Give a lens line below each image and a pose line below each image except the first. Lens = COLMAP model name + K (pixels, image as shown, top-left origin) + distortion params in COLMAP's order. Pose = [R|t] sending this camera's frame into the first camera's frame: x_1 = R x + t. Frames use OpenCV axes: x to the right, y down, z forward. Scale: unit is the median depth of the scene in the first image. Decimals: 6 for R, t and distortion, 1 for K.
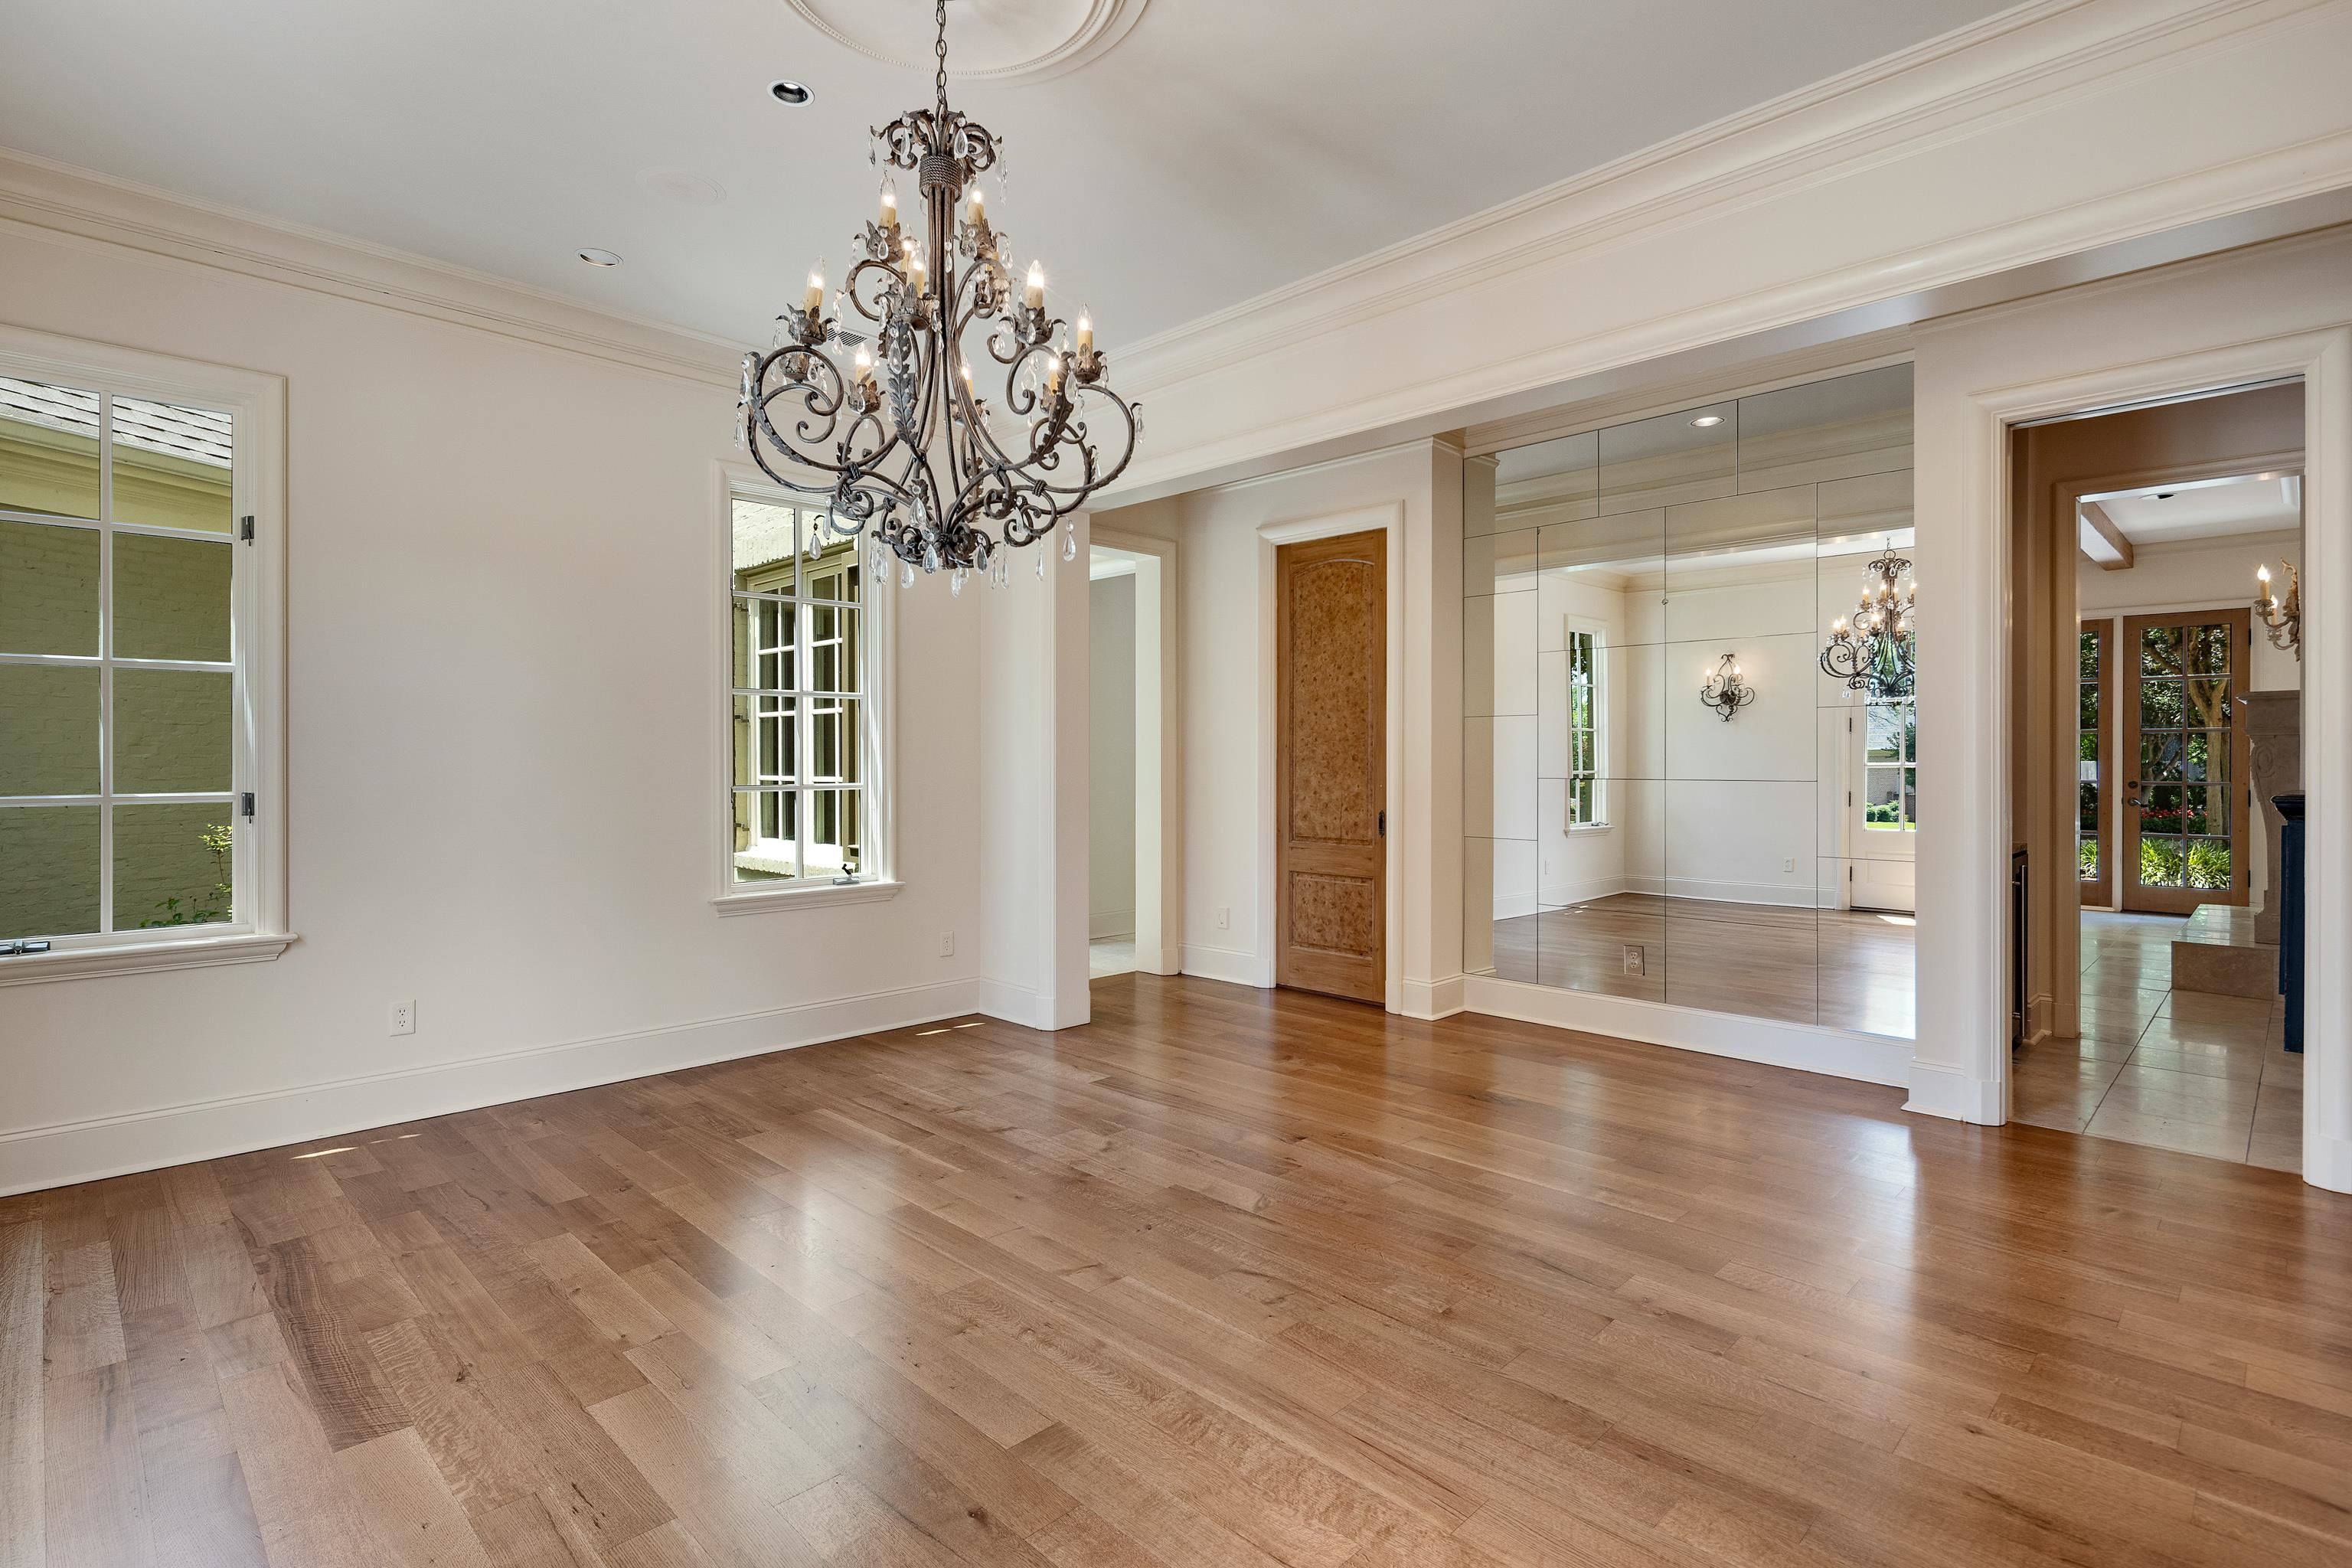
lens RADIAL K [[1141.8, 0, 1171.3], [0, 1141.8, 769.5], [0, 0, 1]] dist [0.003917, -0.000199]
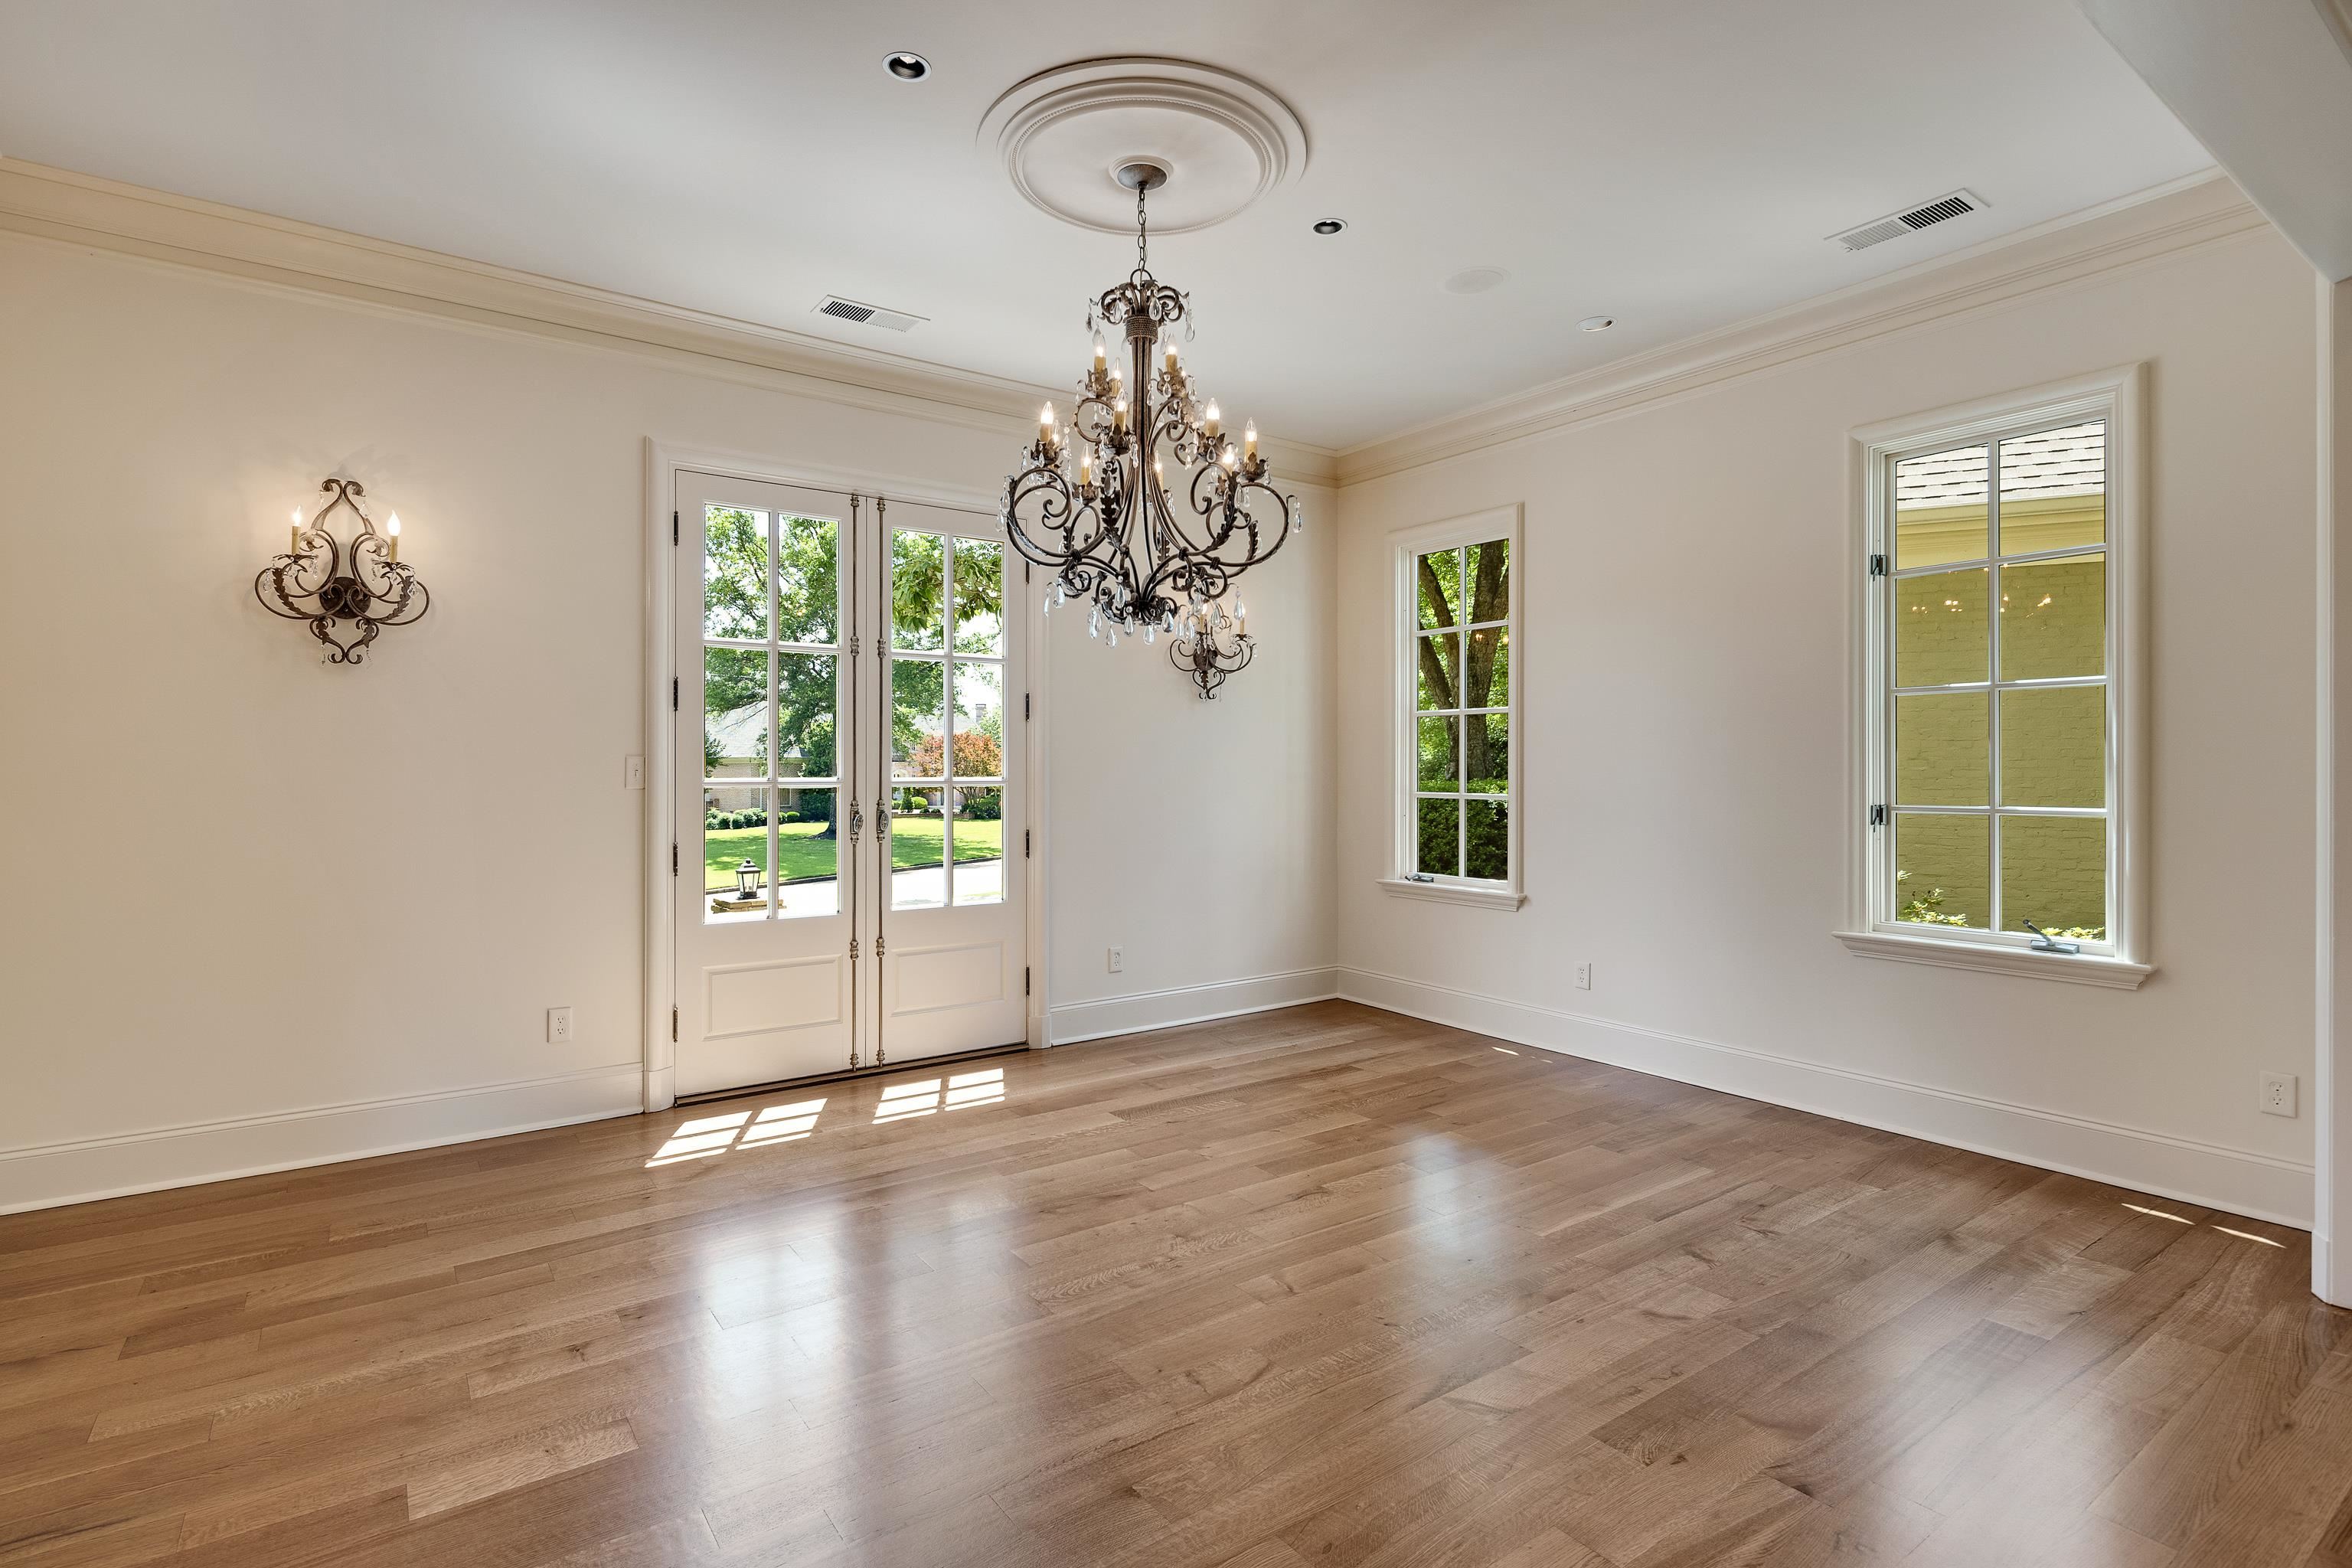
lens RADIAL K [[1141.8, 0, 1169.7], [0, 1141.8, 771.0], [0, 0, 1]] dist [0.003917, -0.000199]
pose [[-0.164089, 0.003856, -0.986438, 0.712044], [-0.013528, 0.999890, 0.006159, -0.012697], [0.986353, 0.014355, -0.164018, 0.816608]]
